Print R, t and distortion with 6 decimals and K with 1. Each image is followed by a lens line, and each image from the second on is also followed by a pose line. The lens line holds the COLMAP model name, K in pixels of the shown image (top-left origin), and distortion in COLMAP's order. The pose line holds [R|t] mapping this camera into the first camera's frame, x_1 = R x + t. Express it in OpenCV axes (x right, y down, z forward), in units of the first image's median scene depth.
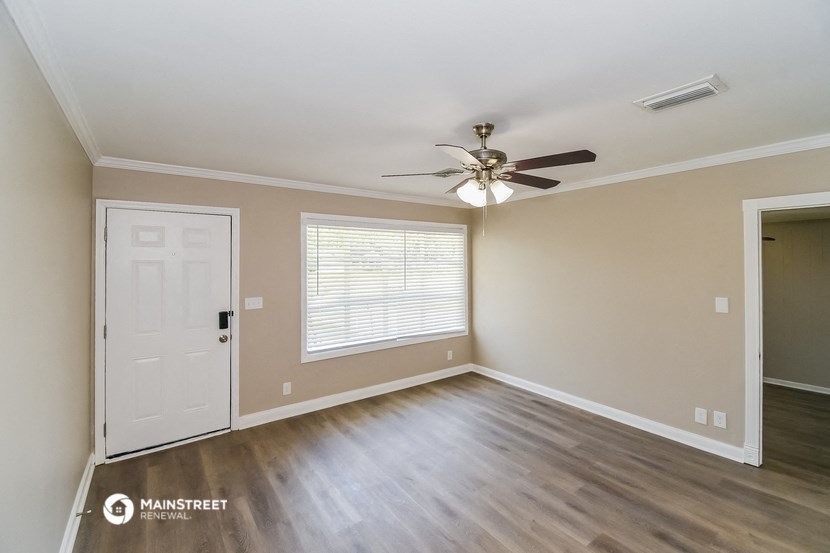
lens RADIAL K [[367.2, 0, 417.6], [0, 367.2, 262.1], [0, 0, 1]] dist [0.000239, -0.000104]
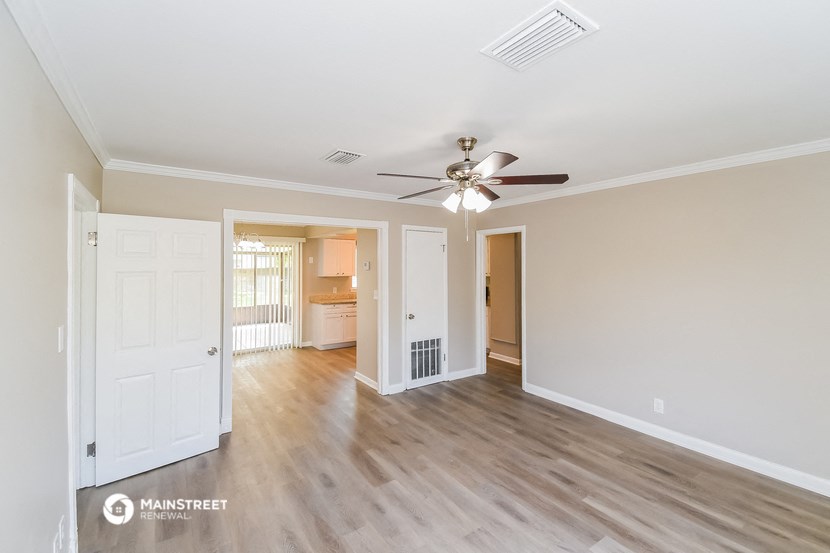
lens RADIAL K [[367.2, 0, 417.6], [0, 367.2, 262.1], [0, 0, 1]] dist [0.000239, -0.000104]
pose [[-0.999445, 0.007328, 0.032489, 0.294824], [0.006671, 0.999771, -0.020312, 0.011638], [-0.032631, -0.020084, -0.999266, 2.087058]]
